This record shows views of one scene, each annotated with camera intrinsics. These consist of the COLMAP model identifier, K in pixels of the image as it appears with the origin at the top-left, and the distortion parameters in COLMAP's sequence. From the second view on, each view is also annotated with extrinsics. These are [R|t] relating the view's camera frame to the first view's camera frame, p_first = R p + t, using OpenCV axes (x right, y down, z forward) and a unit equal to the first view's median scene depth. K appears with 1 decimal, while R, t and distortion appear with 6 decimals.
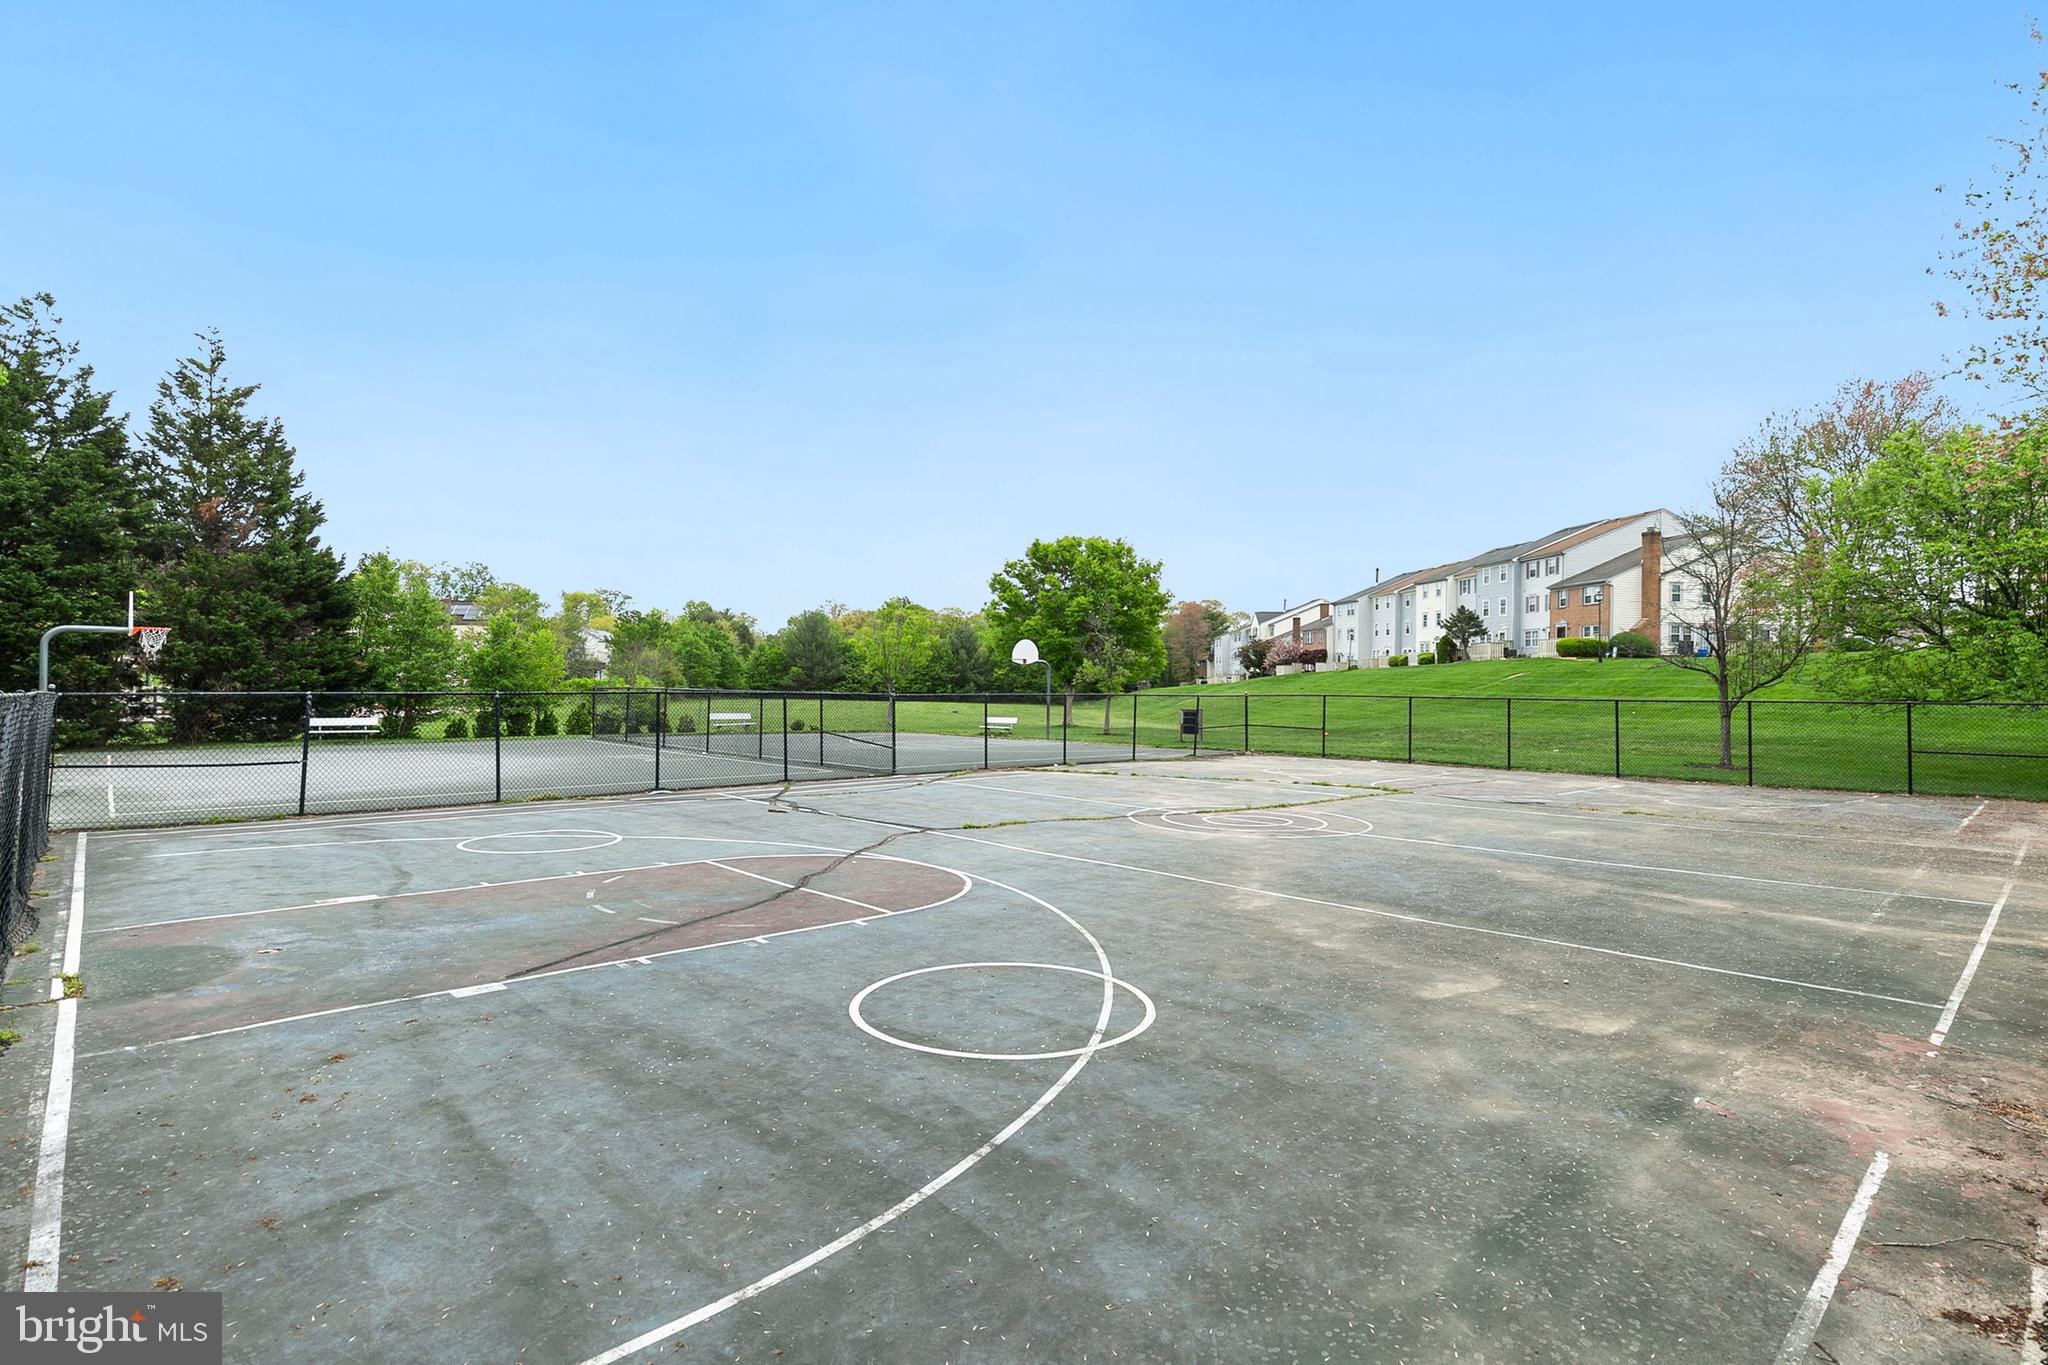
lens RADIAL K [[1013.2, 0, 1025.0], [0, 1013.2, 689.7], [0, 0, 1]] dist [0.003012, 0.001499]
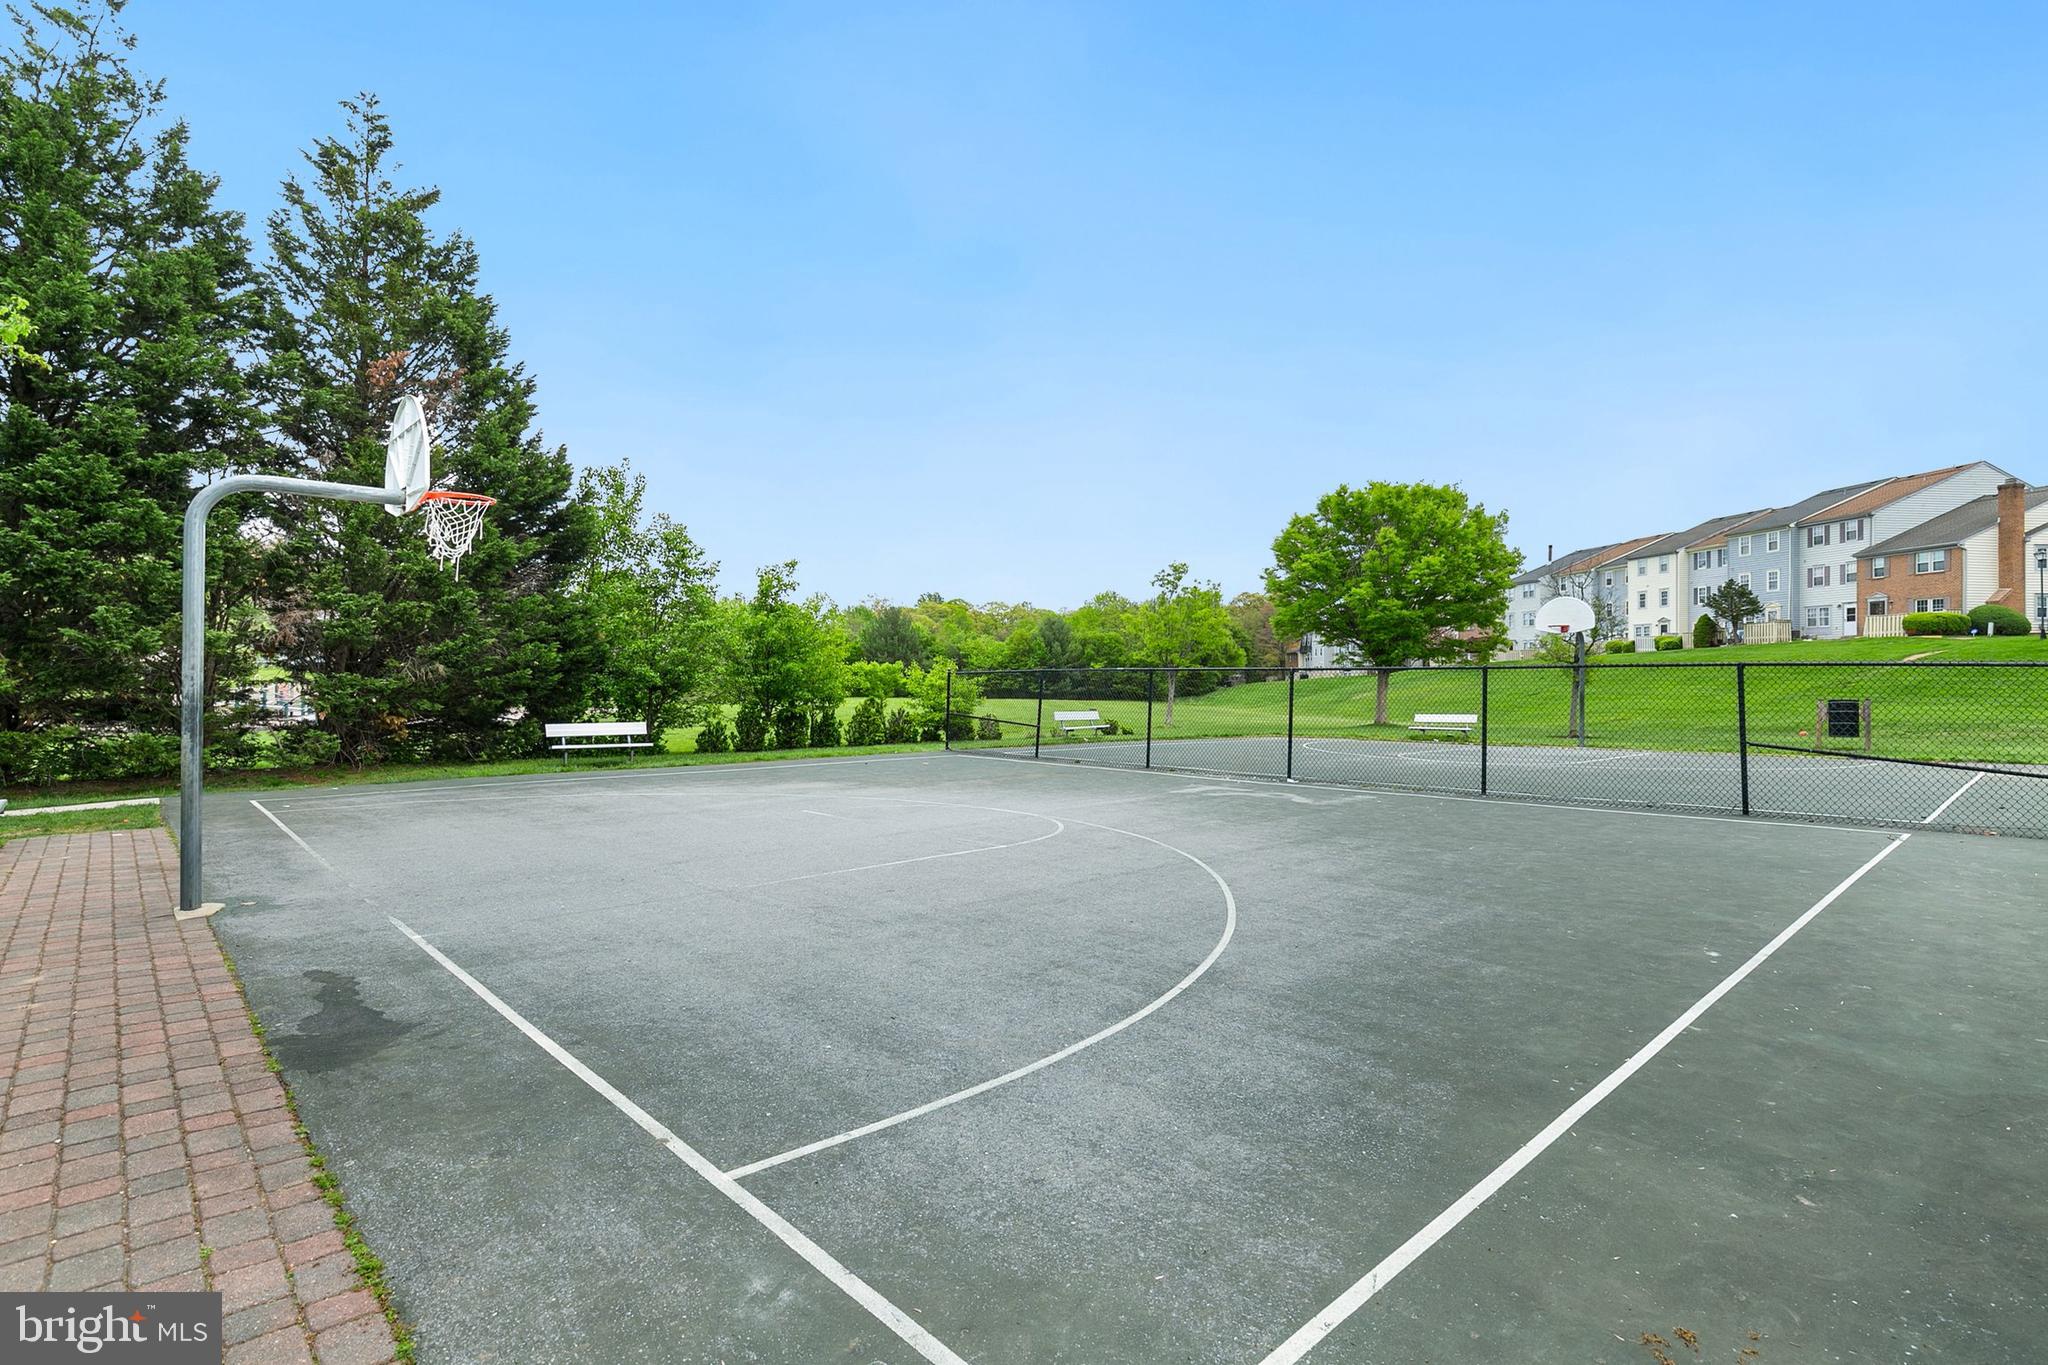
lens RADIAL K [[1013.2, 0, 1024.6], [0, 1013.2, 684.2], [0, 0, 1]] dist [0.003012, 0.001499]
pose [[0.999969, -0.007880, -0.000118, -0.247921], [0.007879, 0.999961, -0.004079, 0.005259], [0.000150, 0.004077, 0.999992, 0.235849]]
